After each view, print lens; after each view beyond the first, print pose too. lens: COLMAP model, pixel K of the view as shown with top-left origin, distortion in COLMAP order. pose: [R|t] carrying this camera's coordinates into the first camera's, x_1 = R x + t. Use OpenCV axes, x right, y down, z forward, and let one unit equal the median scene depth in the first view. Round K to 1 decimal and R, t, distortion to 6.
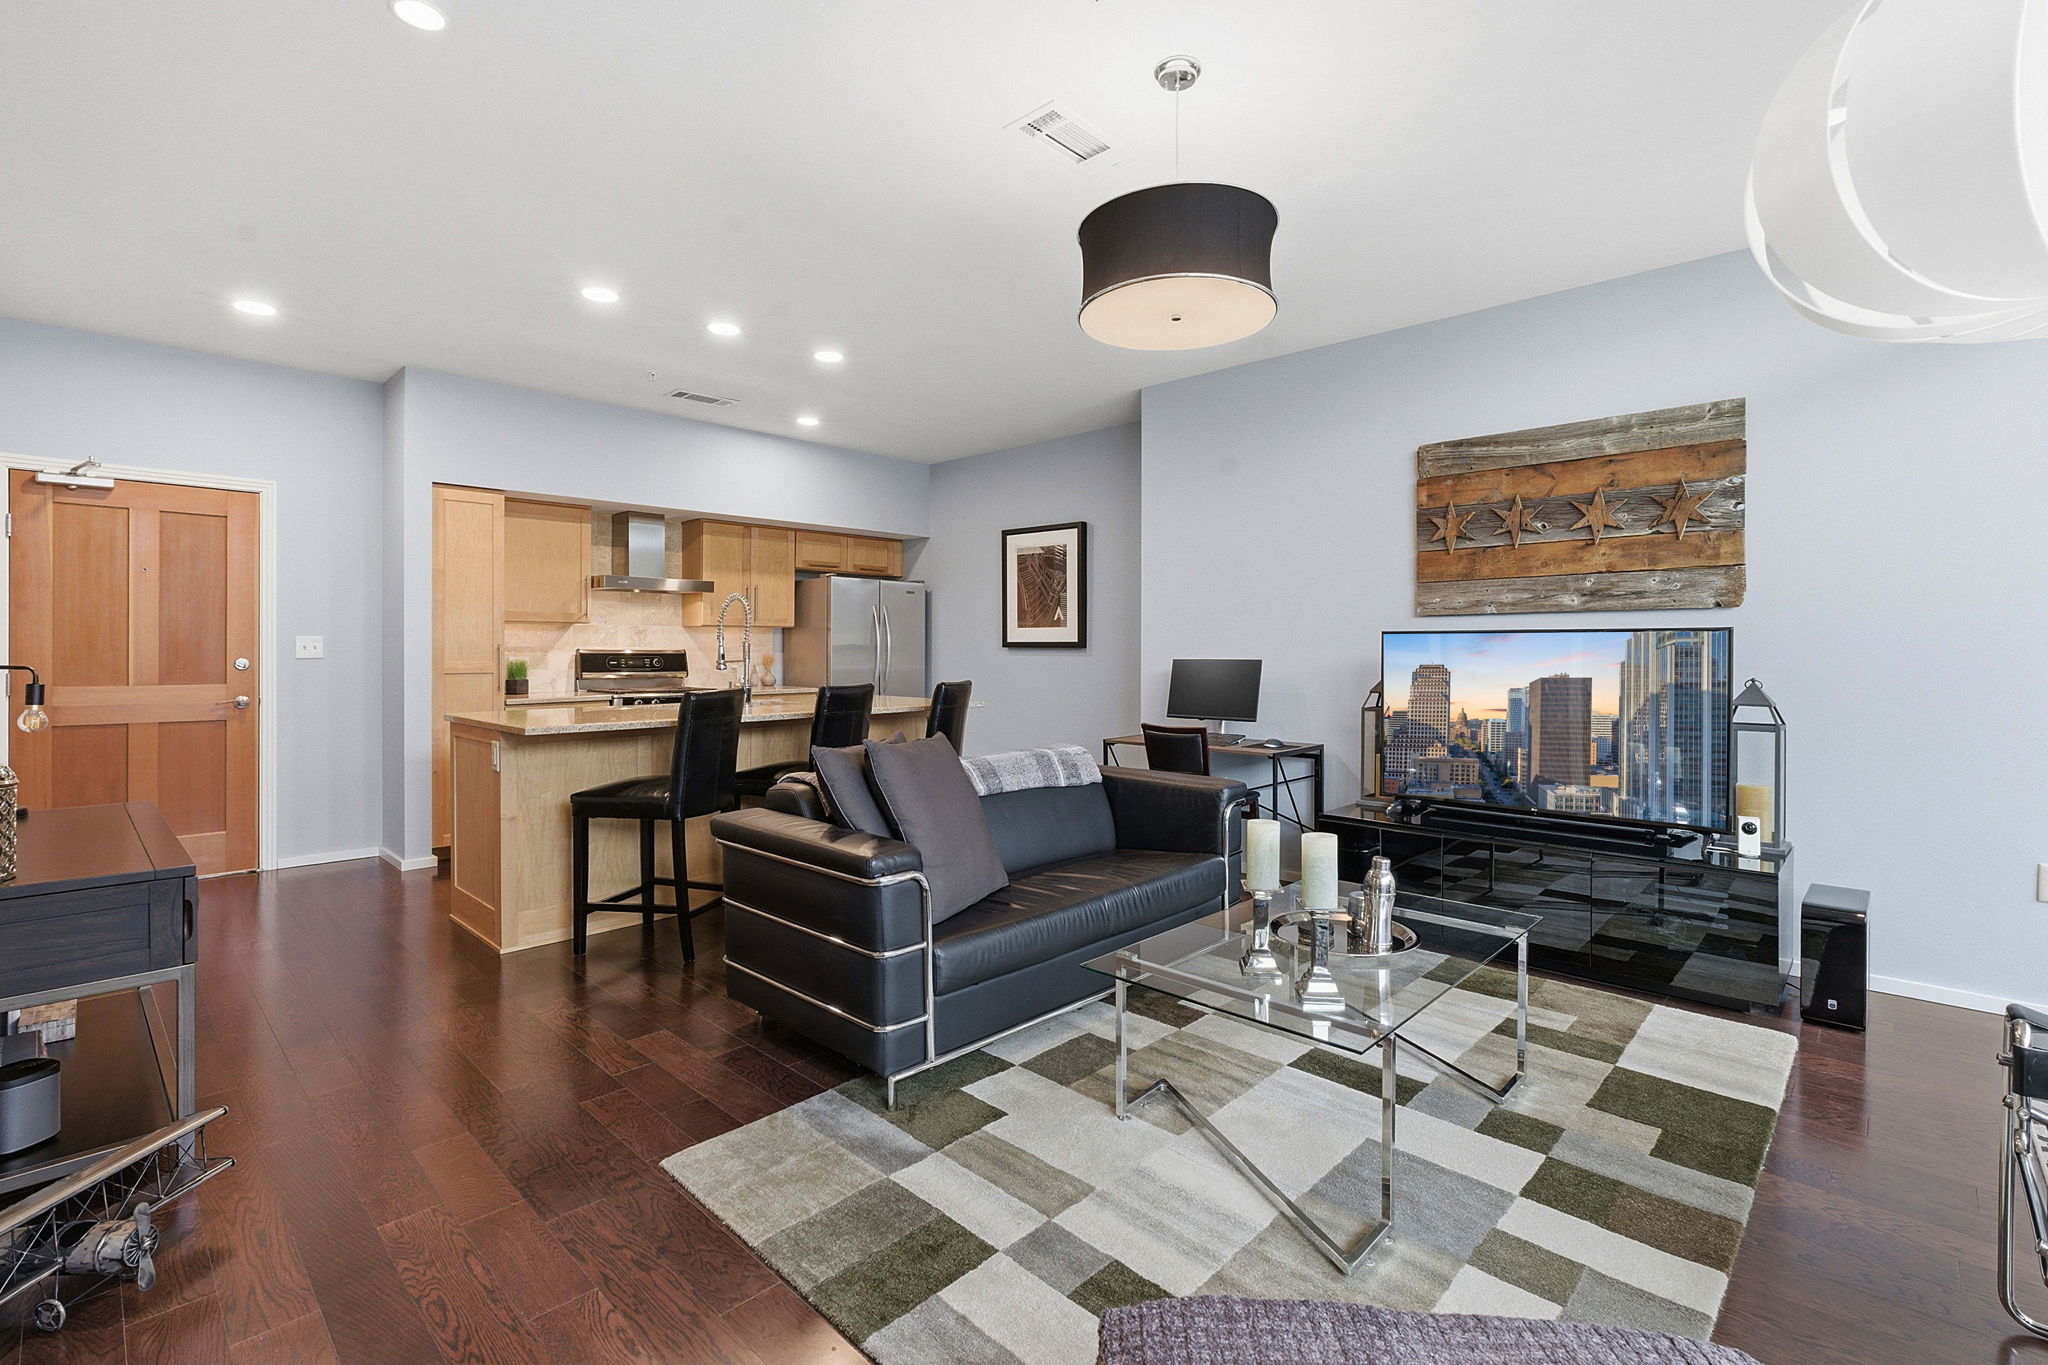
lens RADIAL K [[916.8, 0, 1018.3], [0, 916.8, 653.7], [0, 0, 1]] dist [-0.006692, 0.002603]
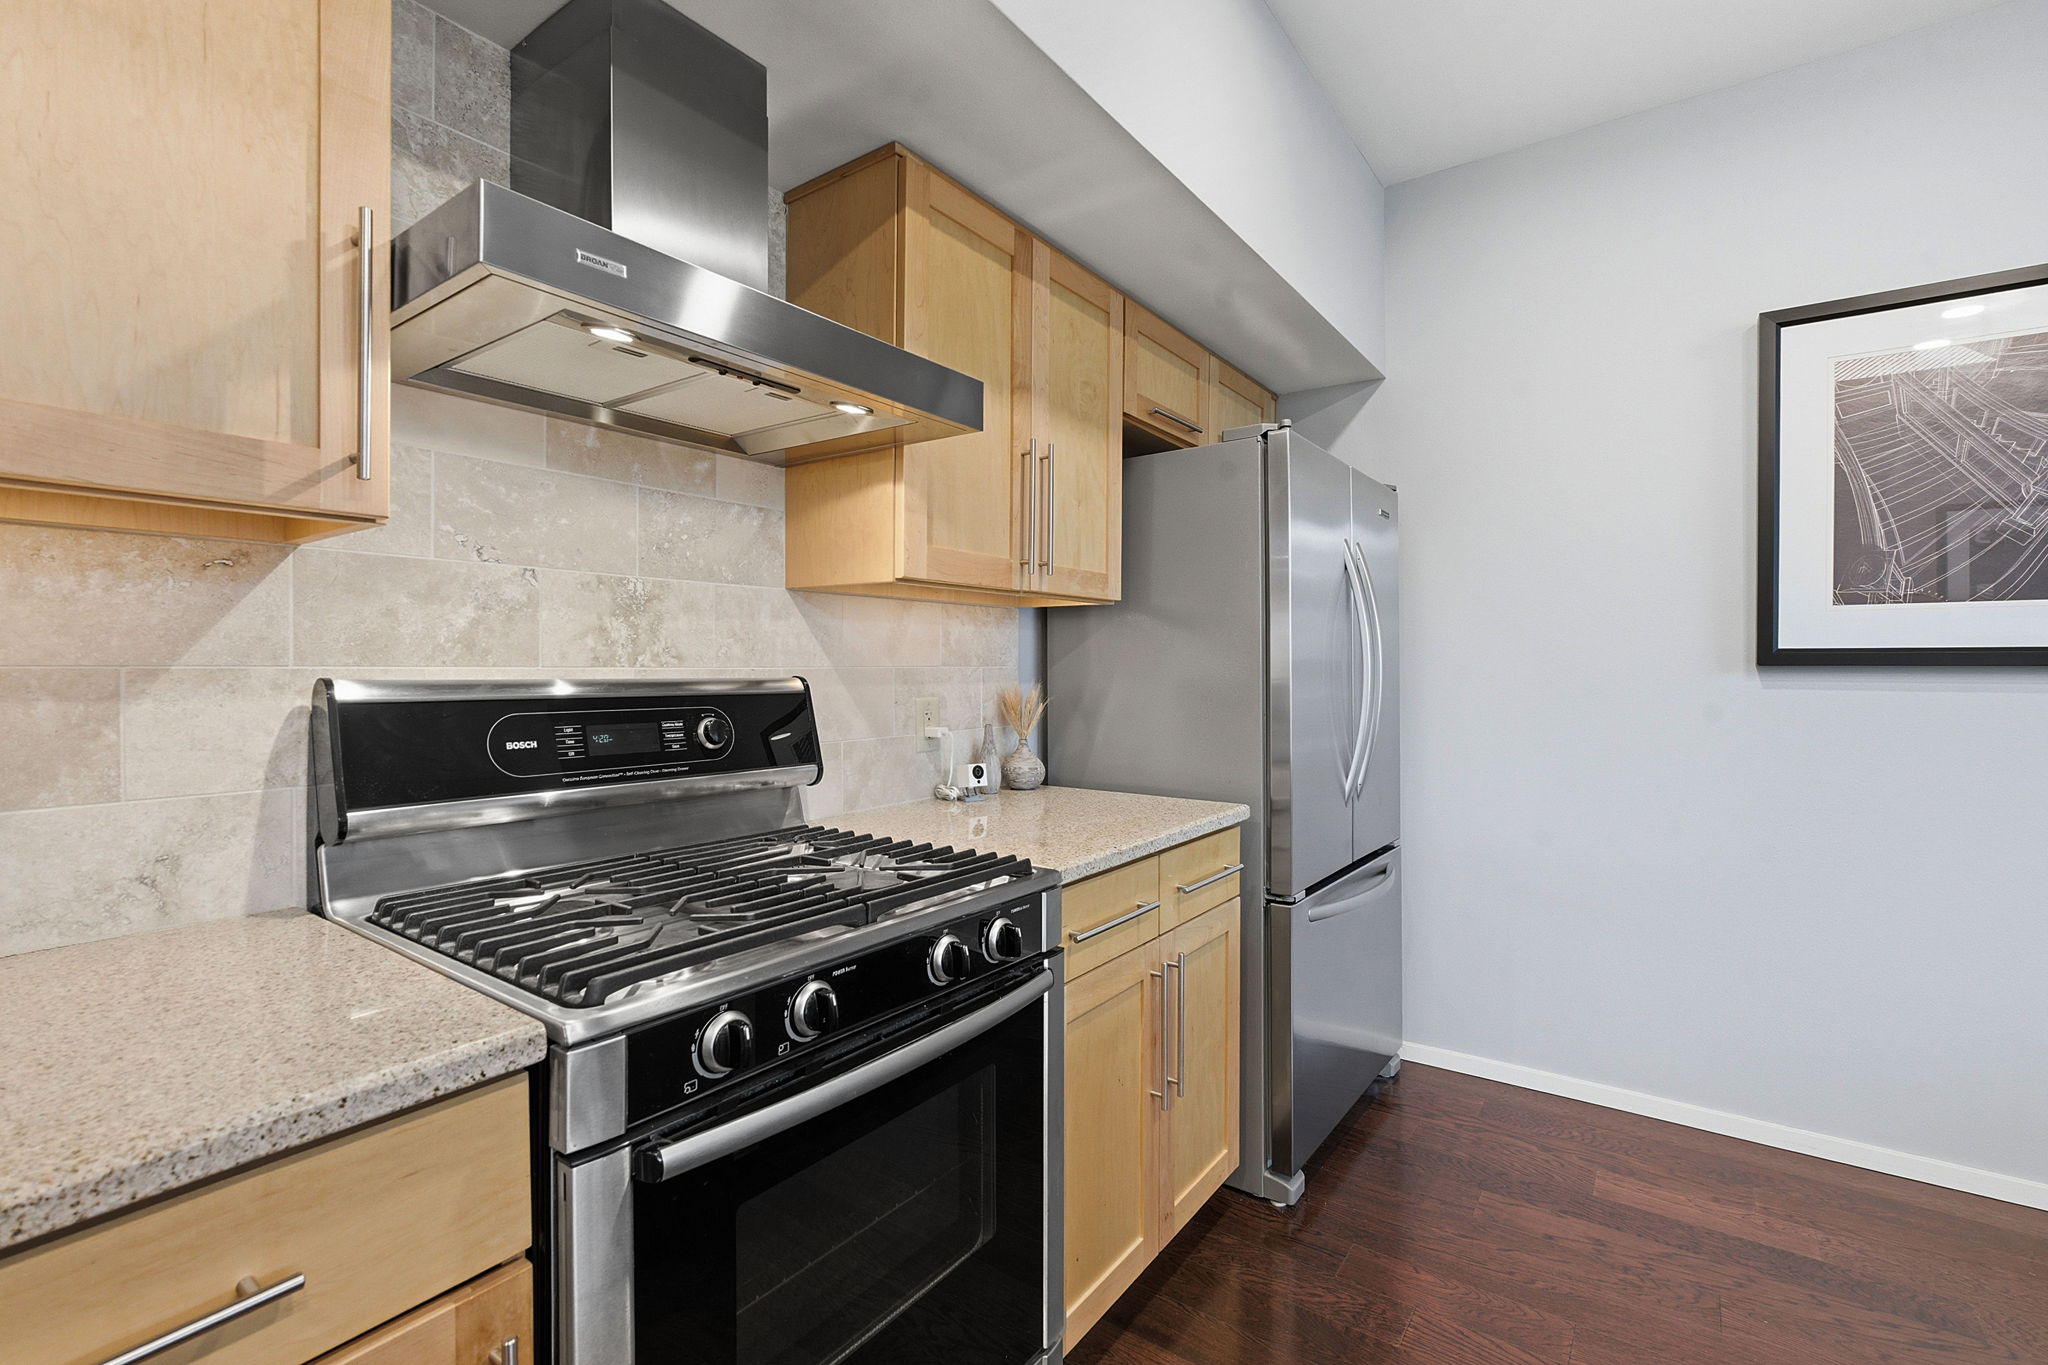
lens RADIAL K [[916.8, 0, 1036.6], [0, 916.8, 663.3], [0, 0, 1]] dist [-0.006692, 0.002603]
pose [[0.989209, -0.002605, 0.146490, -0.489675], [0.004011, 0.999949, -0.009305, -0.008526], [-0.146458, 0.009792, 0.989168, 1.067555]]
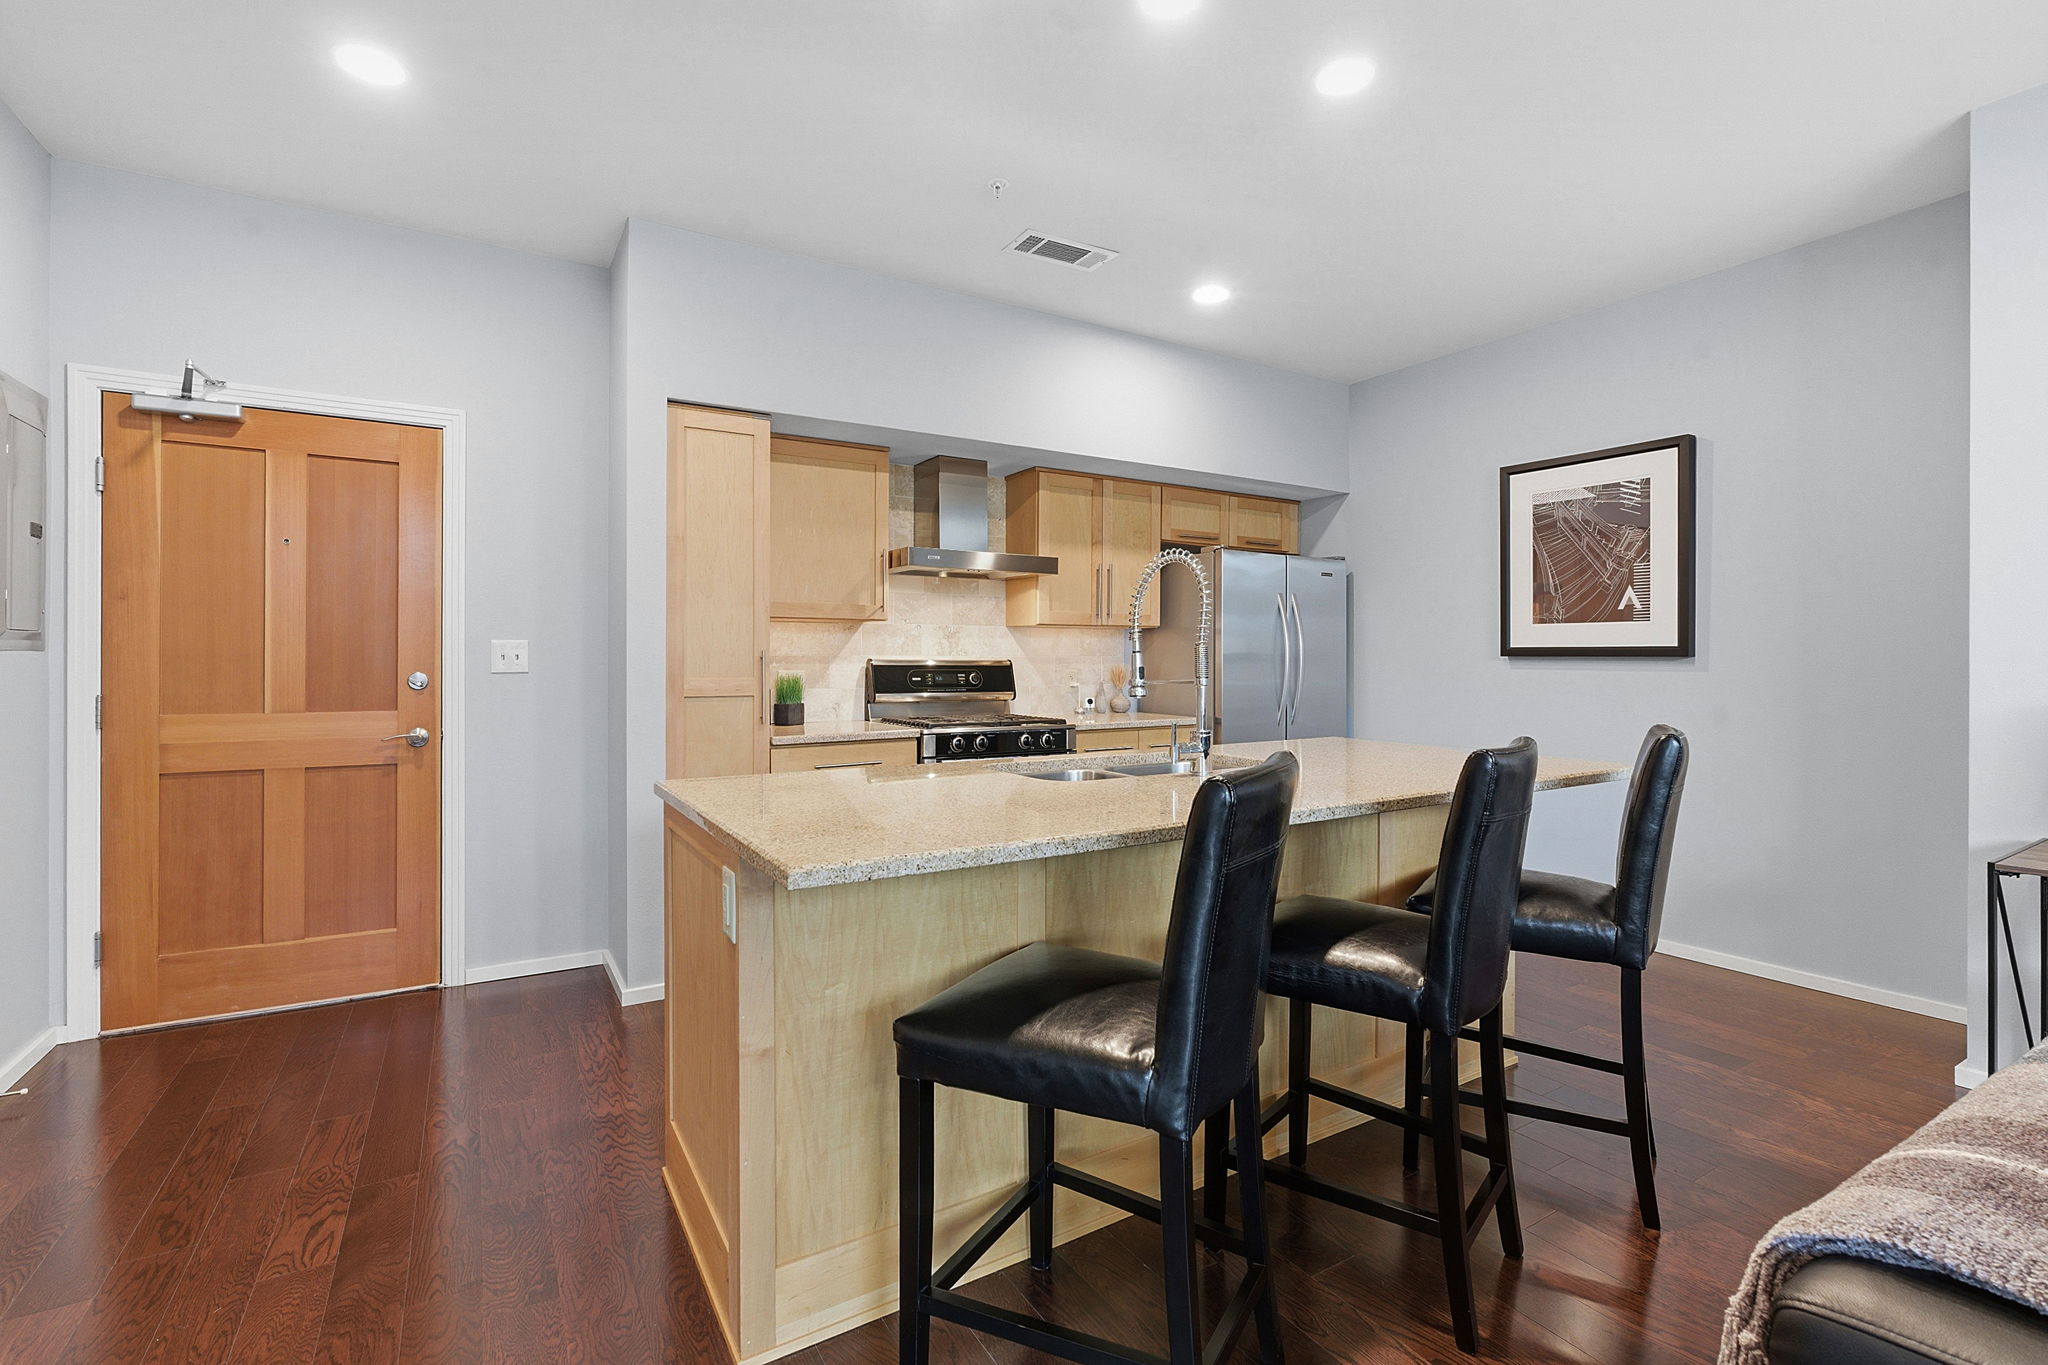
lens RADIAL K [[916.8, 0, 1037.8], [0, 916.8, 660.2], [0, 0, 1]] dist [-0.006692, 0.002603]
pose [[0.970358, -0.000322, -0.241673, -0.257584], [-0.001036, 0.999984, -0.005493, -0.001099], [0.241671, 0.005580, 0.970342, 0.486398]]
